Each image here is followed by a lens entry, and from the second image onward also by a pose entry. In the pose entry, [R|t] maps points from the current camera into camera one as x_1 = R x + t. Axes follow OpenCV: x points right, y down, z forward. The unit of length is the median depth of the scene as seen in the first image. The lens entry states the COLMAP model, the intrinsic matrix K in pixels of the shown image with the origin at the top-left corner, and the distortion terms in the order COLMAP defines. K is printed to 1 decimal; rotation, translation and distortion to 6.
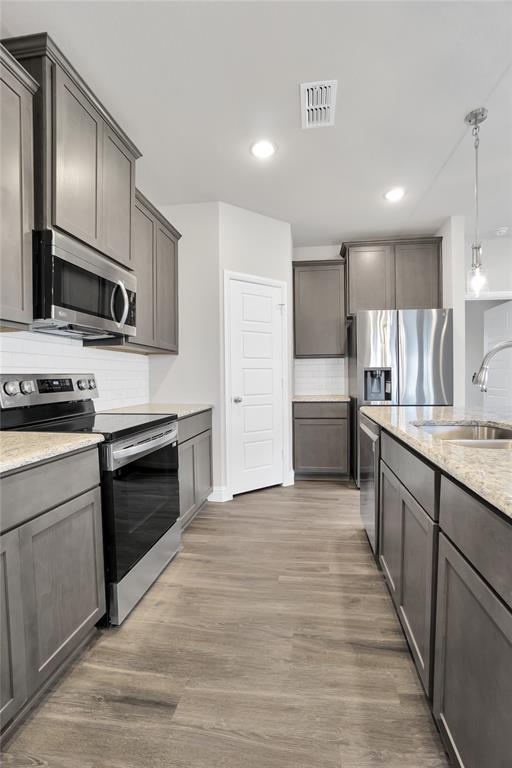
lens RADIAL K [[380.7, 0, 270.5], [0, 380.7, 392.5], [0, 0, 1]] dist [-0.073199, 0.027474]
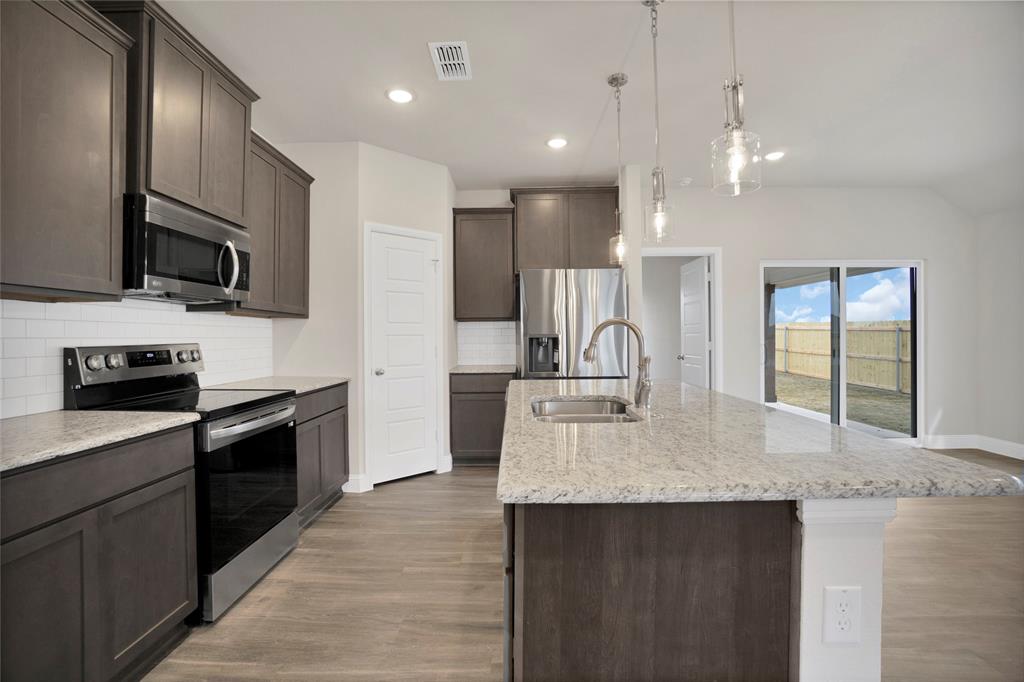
lens RADIAL K [[500.1, 0, 523.3], [0, 500.1, 337.2], [0, 0, 1]] dist [-0.071486, 0.027621]
pose [[0.993061, 0.002893, 0.117567, 0.103307], [0.001799, 0.999207, -0.039789, -0.013553], [-0.117589, 0.039724, 0.992267, -0.149779]]
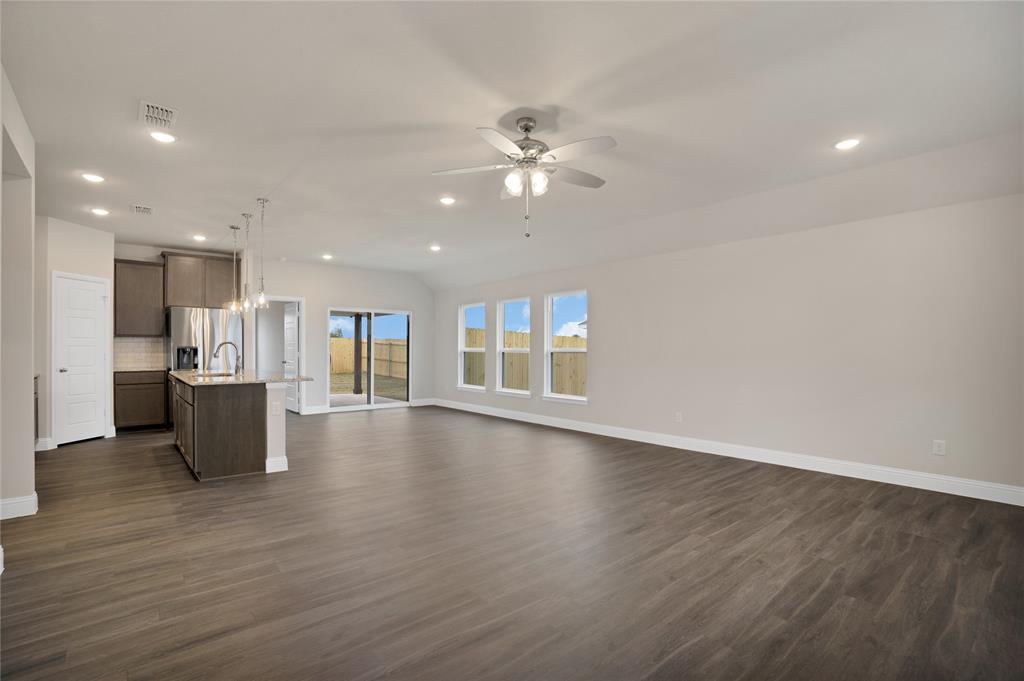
lens RADIAL K [[507.5, 0, 528.2], [0, 507.5, 352.4], [0, 0, 1]] dist [-0.073199, 0.027474]
pose [[0.697961, 0.007296, 0.716099, -0.165989], [0.018868, 0.999414, -0.028573, 0.036819], [-0.715887, 0.033454, 0.697414, -1.306025]]
